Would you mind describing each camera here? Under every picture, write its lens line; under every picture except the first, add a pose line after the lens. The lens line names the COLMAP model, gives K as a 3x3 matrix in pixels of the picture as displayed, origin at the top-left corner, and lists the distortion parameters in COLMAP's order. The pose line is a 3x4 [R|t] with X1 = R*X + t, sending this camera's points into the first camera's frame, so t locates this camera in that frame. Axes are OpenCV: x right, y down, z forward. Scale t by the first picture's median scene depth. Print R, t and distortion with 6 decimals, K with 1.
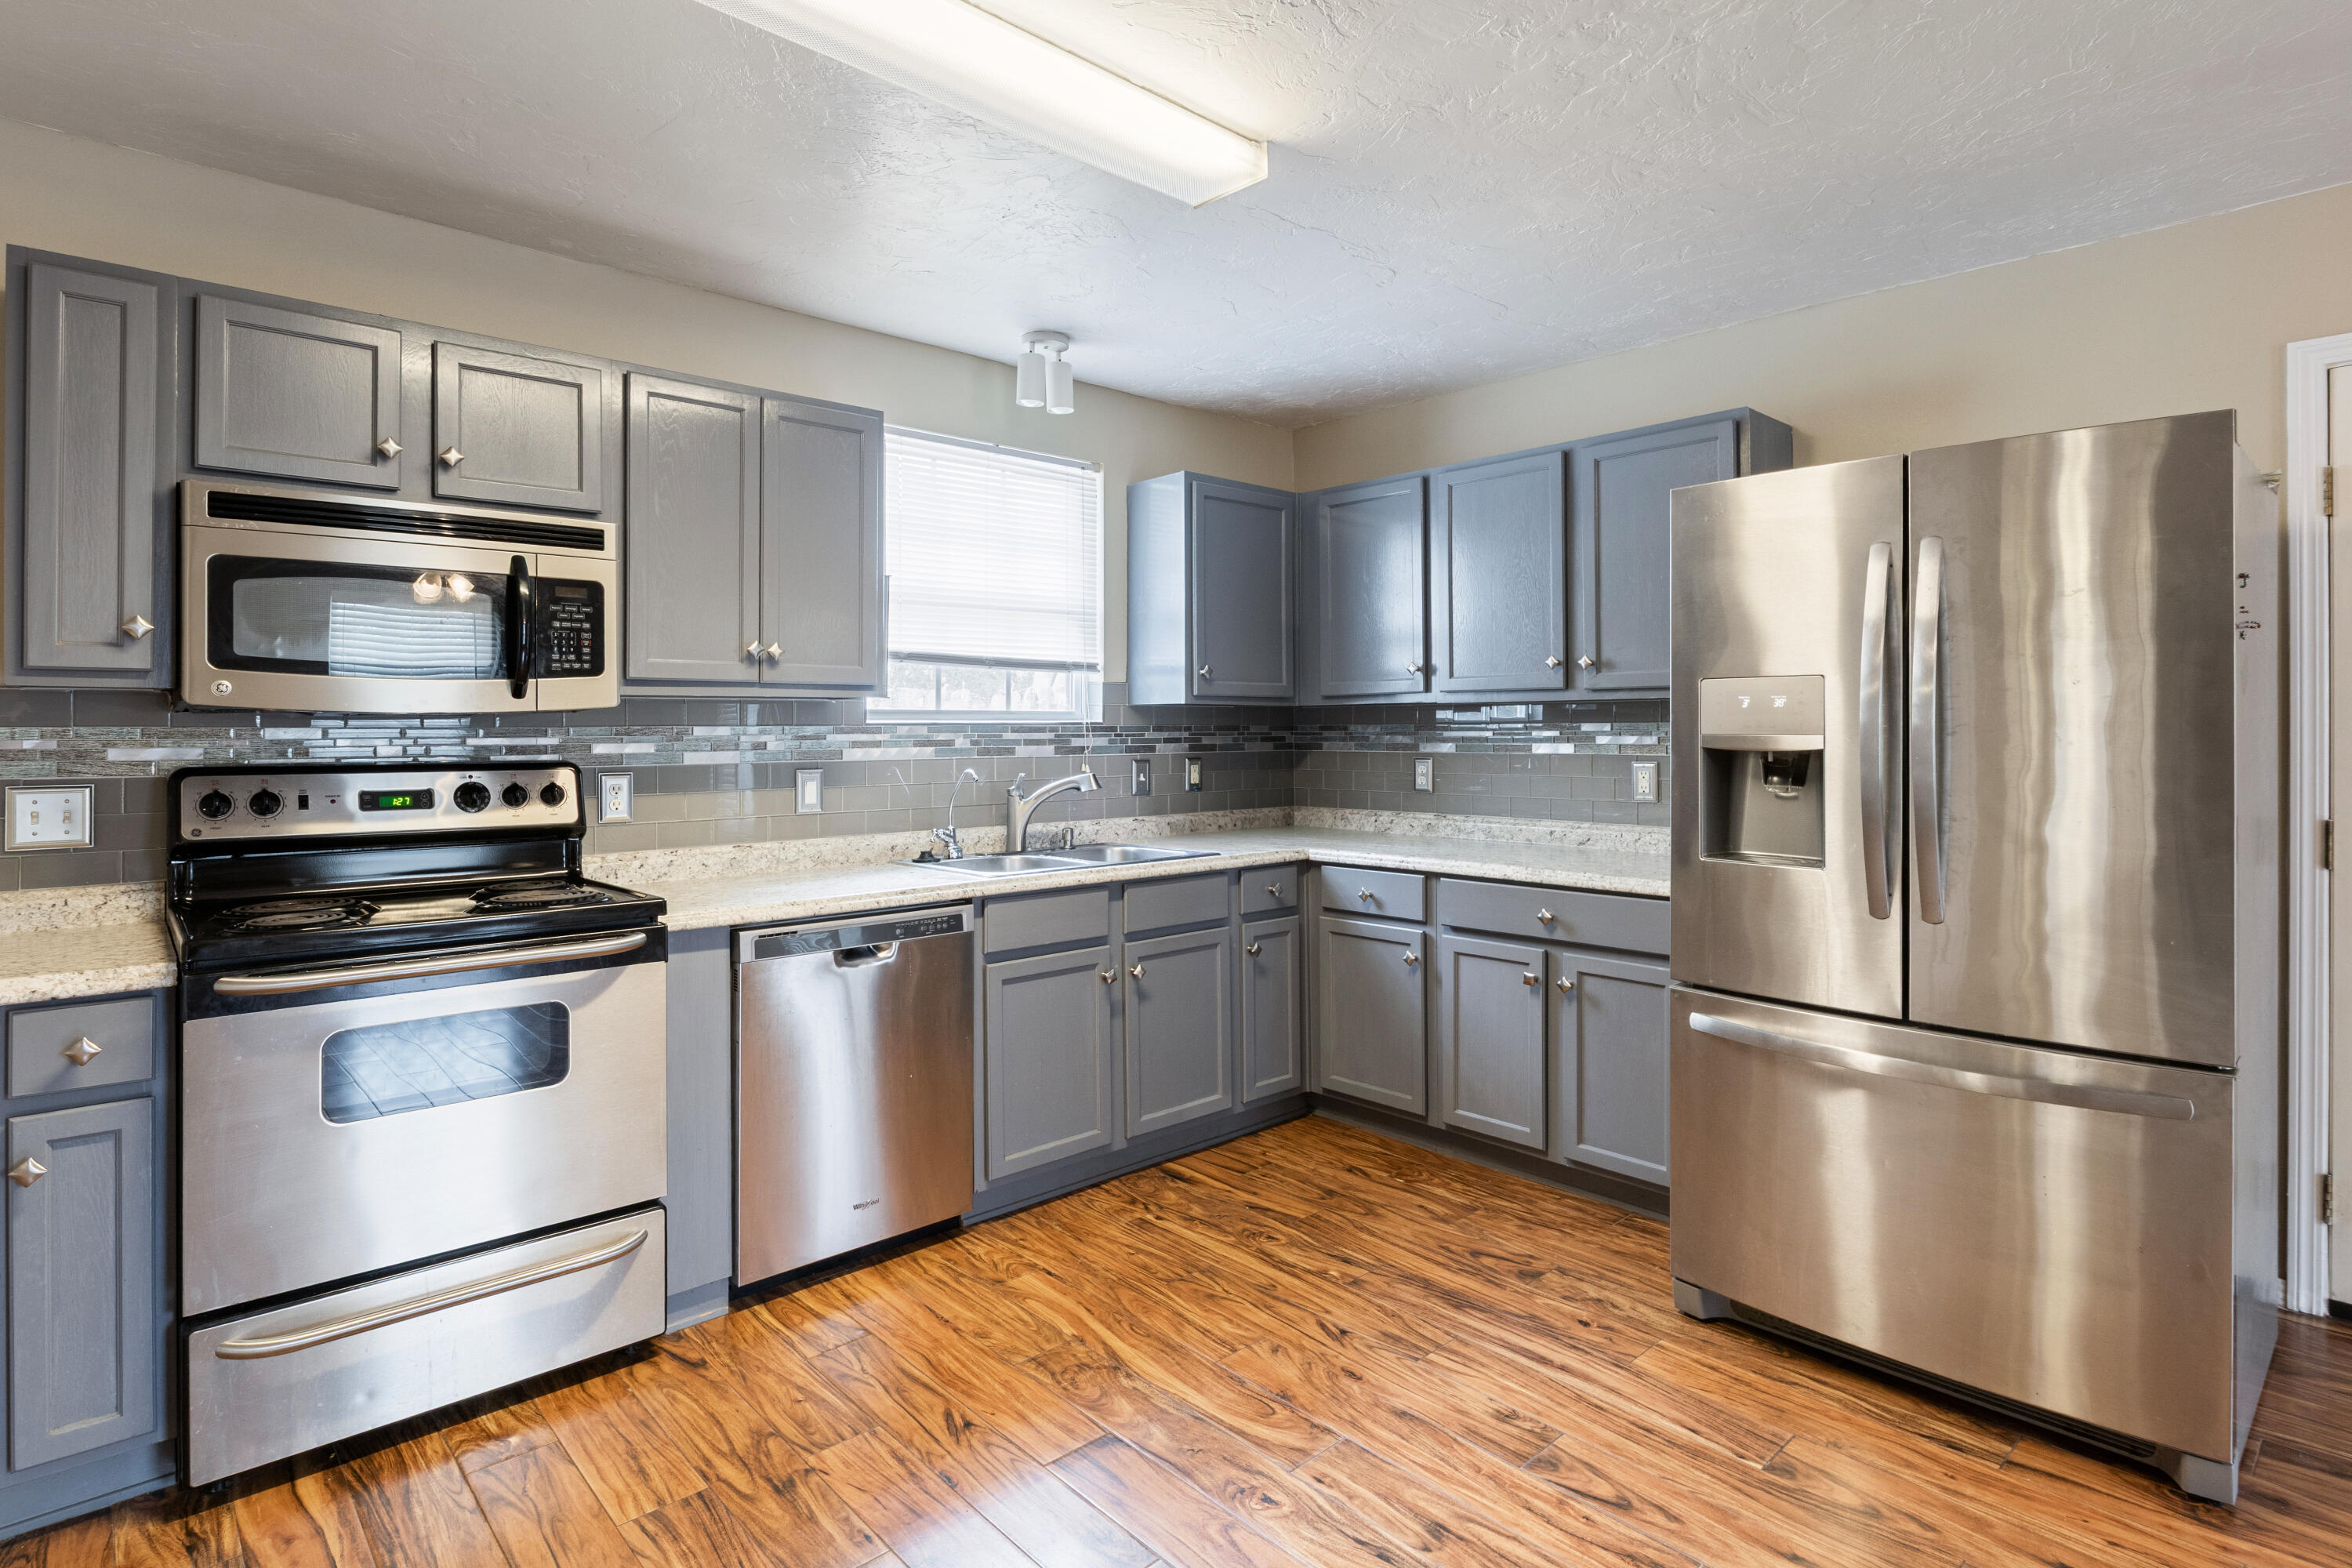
lens RADIAL K [[1193.0, 0, 1172.6], [0, 1193.0, 732.6], [0, 0, 1]] dist [0.001496, -0.001671]
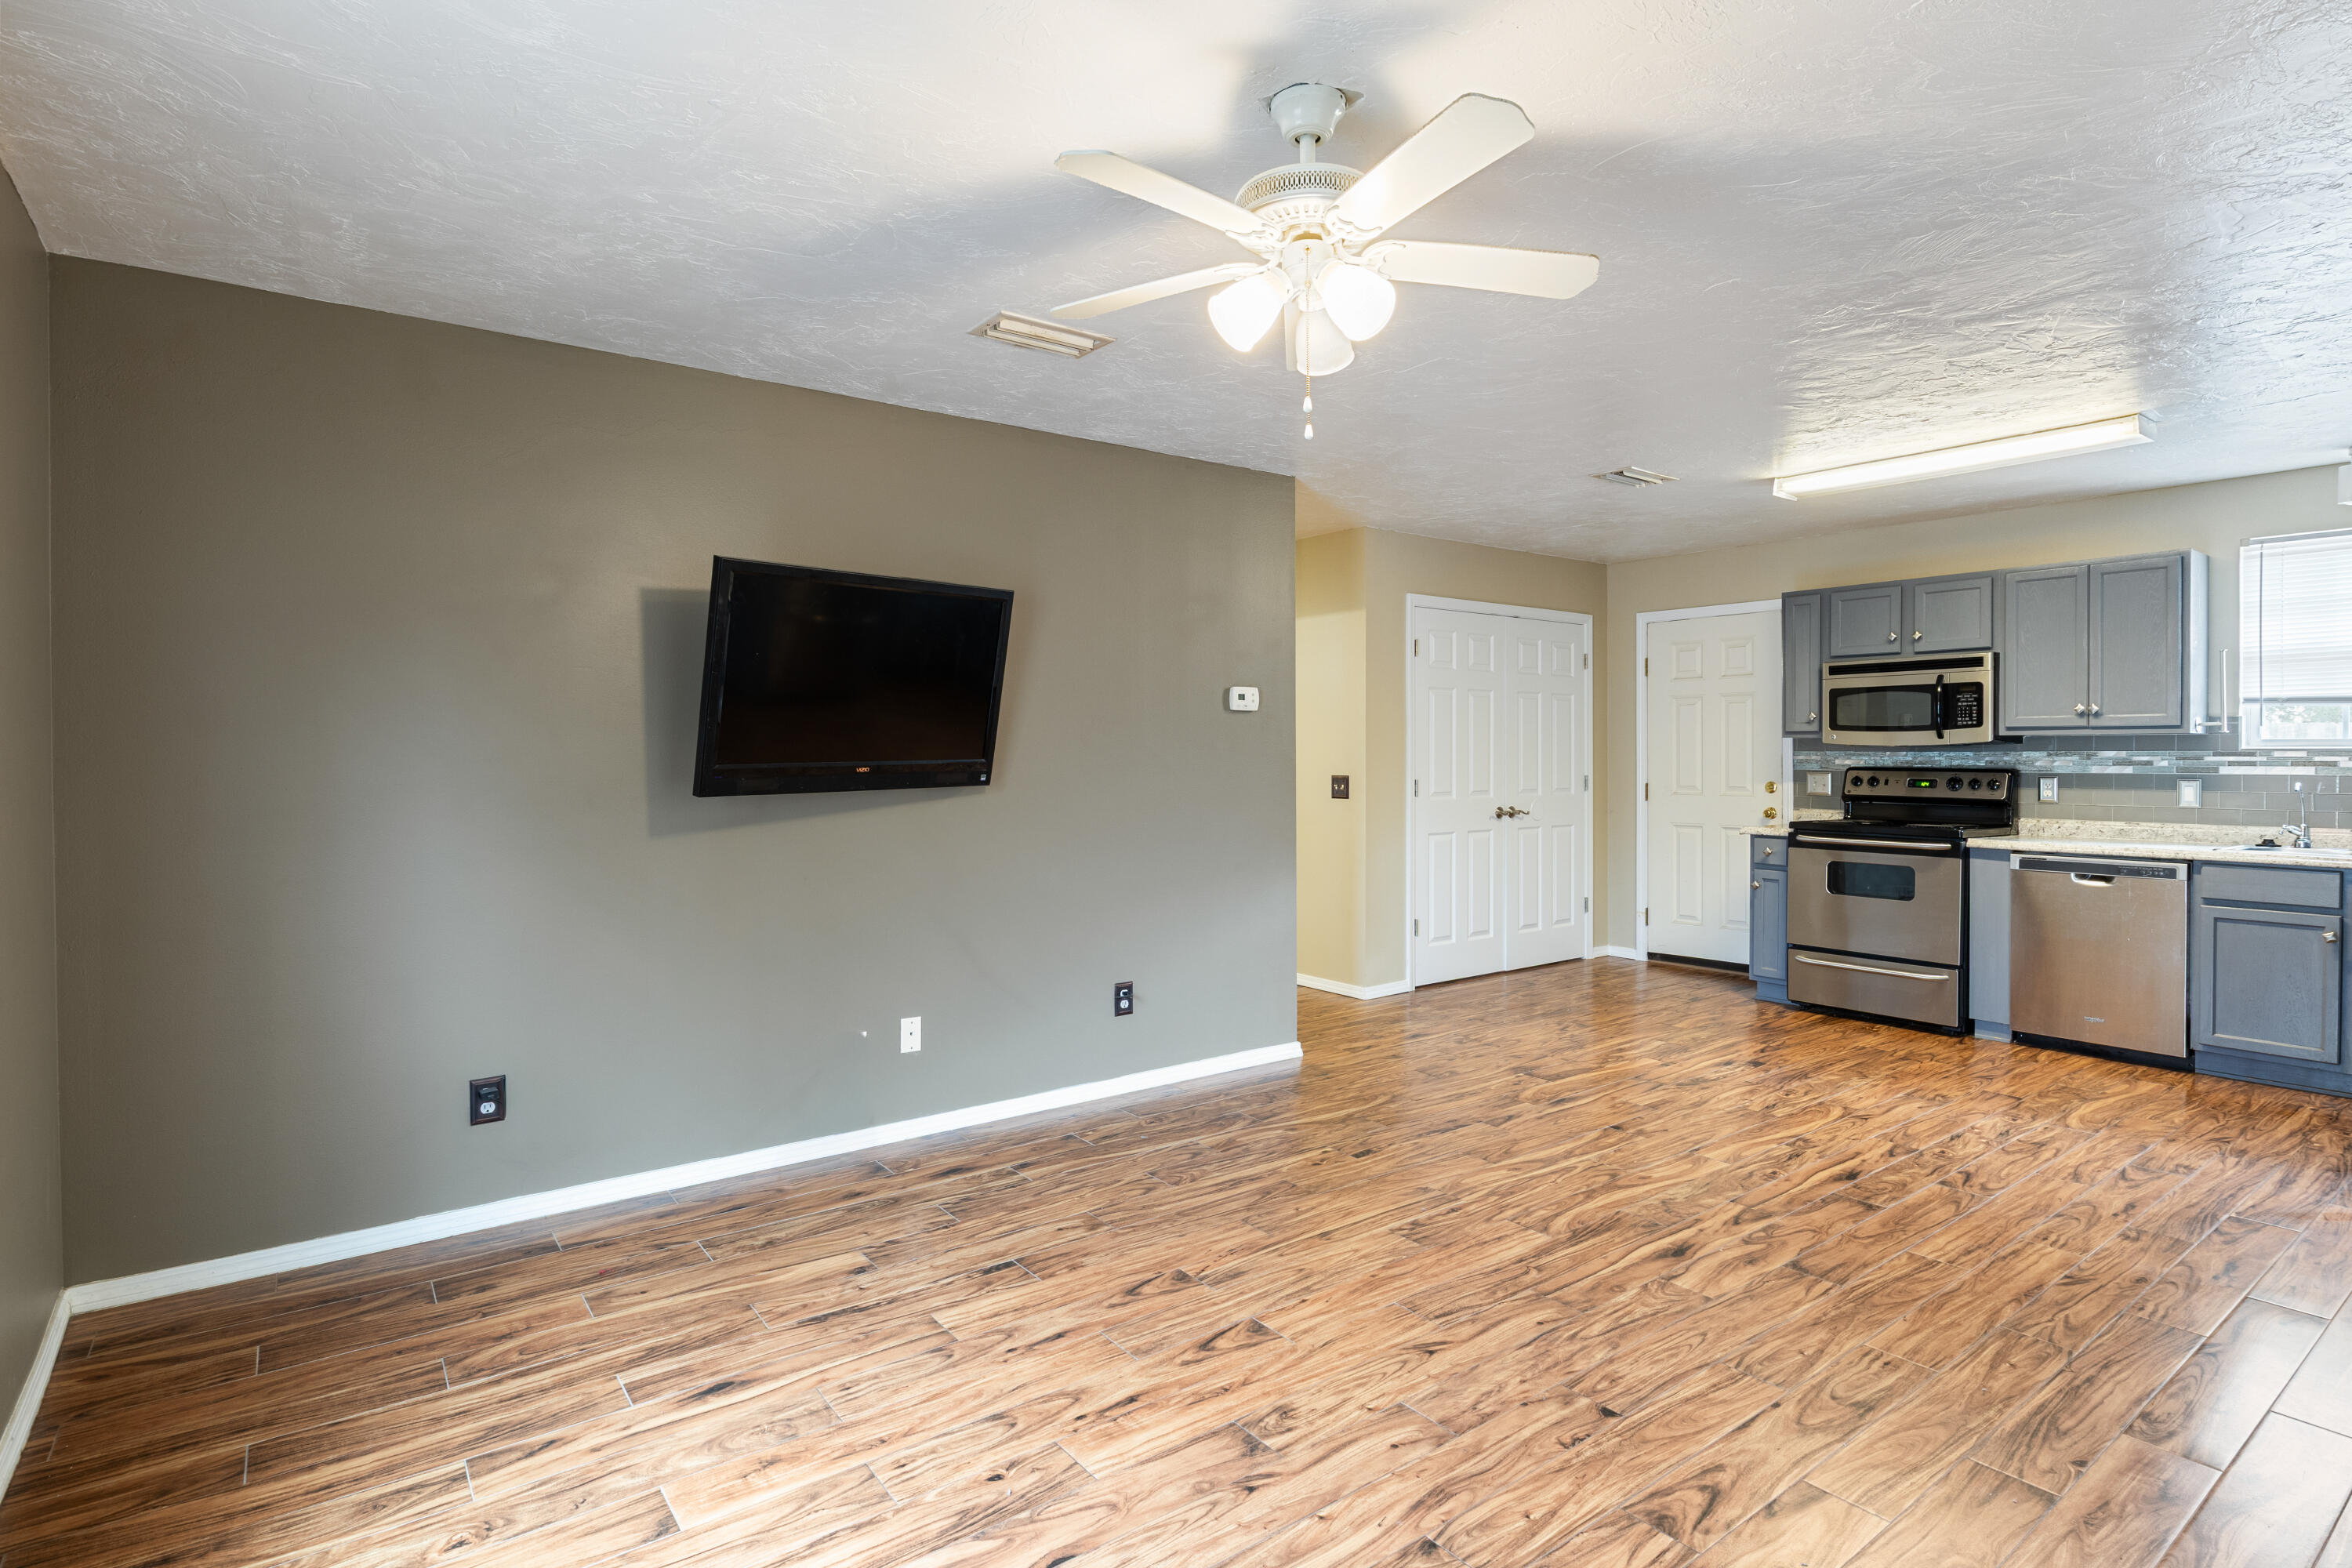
lens RADIAL K [[1193.0, 0, 1172.6], [0, 1193.0, 732.6], [0, 0, 1]] dist [0.001496, -0.001671]
pose [[-0.094106, -0.012507, -0.995484, 1.778466], [-0.002268, 0.999921, -0.012348, -0.009302], [0.995560, 0.001095, -0.094127, -0.216675]]
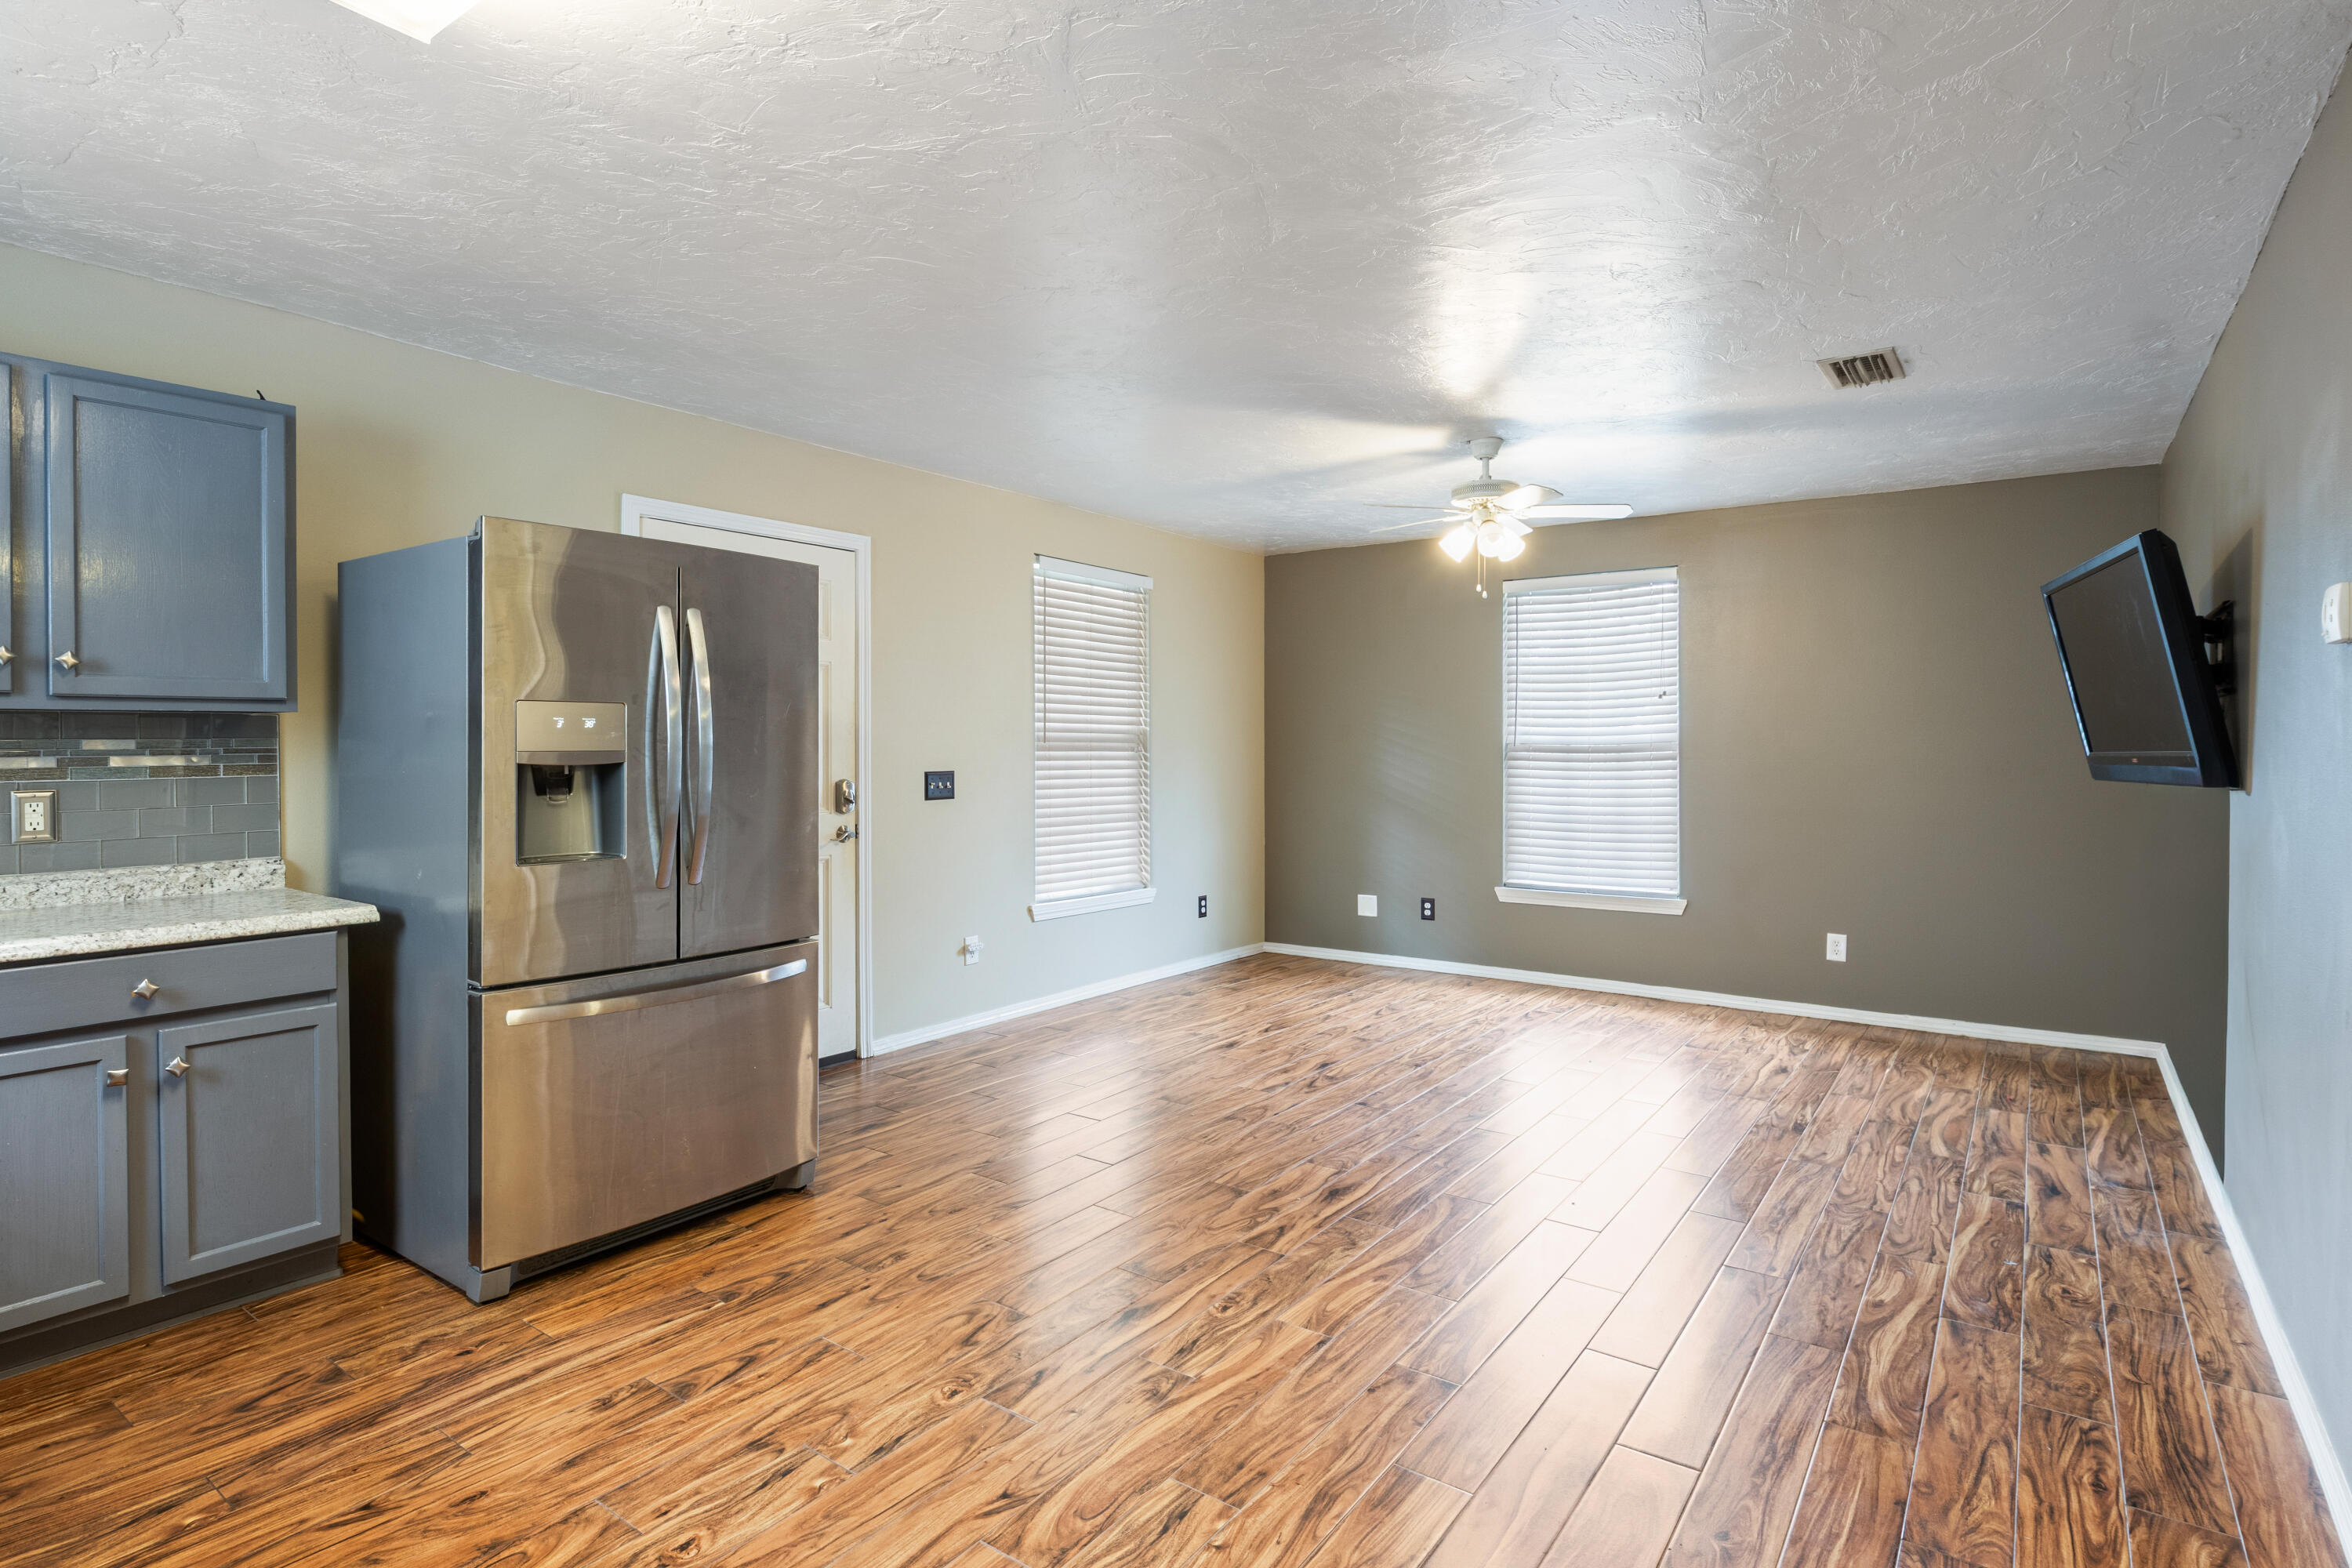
lens RADIAL K [[1193.0, 0, 1172.6], [0, 1193.0, 732.6], [0, 0, 1]] dist [0.001496, -0.001671]
pose [[-0.201544, 0.011708, 0.979409, -0.729670], [0.003862, 0.999930, -0.011158, -0.002600], [-0.979472, 0.001533, -0.201575, 0.616772]]
